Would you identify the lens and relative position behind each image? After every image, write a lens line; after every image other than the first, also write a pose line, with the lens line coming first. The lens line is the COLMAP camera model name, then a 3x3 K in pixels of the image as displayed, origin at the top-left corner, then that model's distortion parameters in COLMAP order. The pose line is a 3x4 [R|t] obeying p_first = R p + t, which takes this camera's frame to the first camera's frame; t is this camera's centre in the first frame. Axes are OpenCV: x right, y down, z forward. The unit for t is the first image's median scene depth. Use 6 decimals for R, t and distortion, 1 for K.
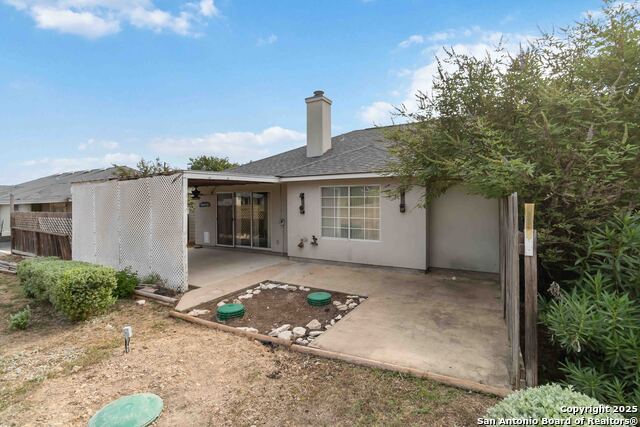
lens RADIAL K [[305.7, 0, 323.7], [0, 305.7, 199.7], [0, 0, 1]] dist [-0.000204, 0.001012]
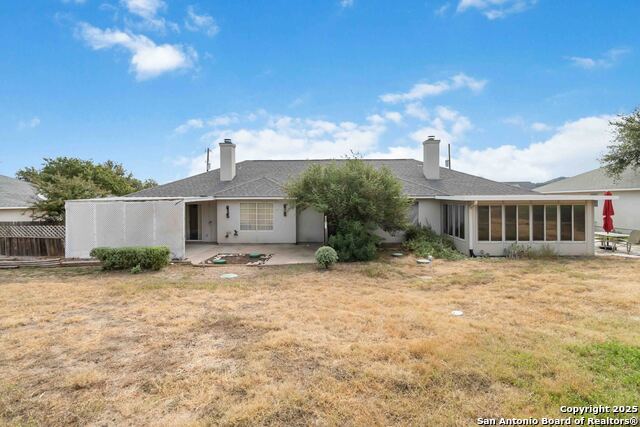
lens RADIAL K [[305.7, 0, 323.7], [0, 305.7, 199.7], [0, 0, 1]] dist [-0.000204, 0.001012]
pose [[0.895638, -0.003653, 0.444768, -0.414931], [-0.000289, 0.999961, 0.008794, -0.084828], [-0.444783, -0.008005, 0.895603, -0.937317]]
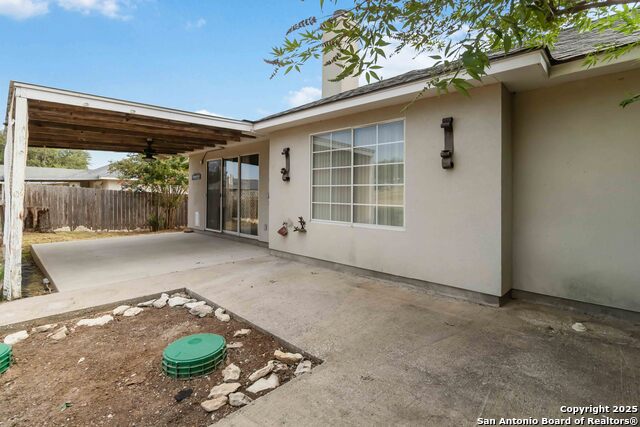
lens RADIAL K [[316.1, 0, 319.7], [0, 316.1, 188.2], [0, 0, 1]] dist [-0.000174, 0.000317]
pose [[0.966130, 0.009414, -0.257884, 0.187976], [-0.013105, 0.999835, -0.012596, 0.078488], [0.257723, 0.015549, 0.966094, 0.467210]]
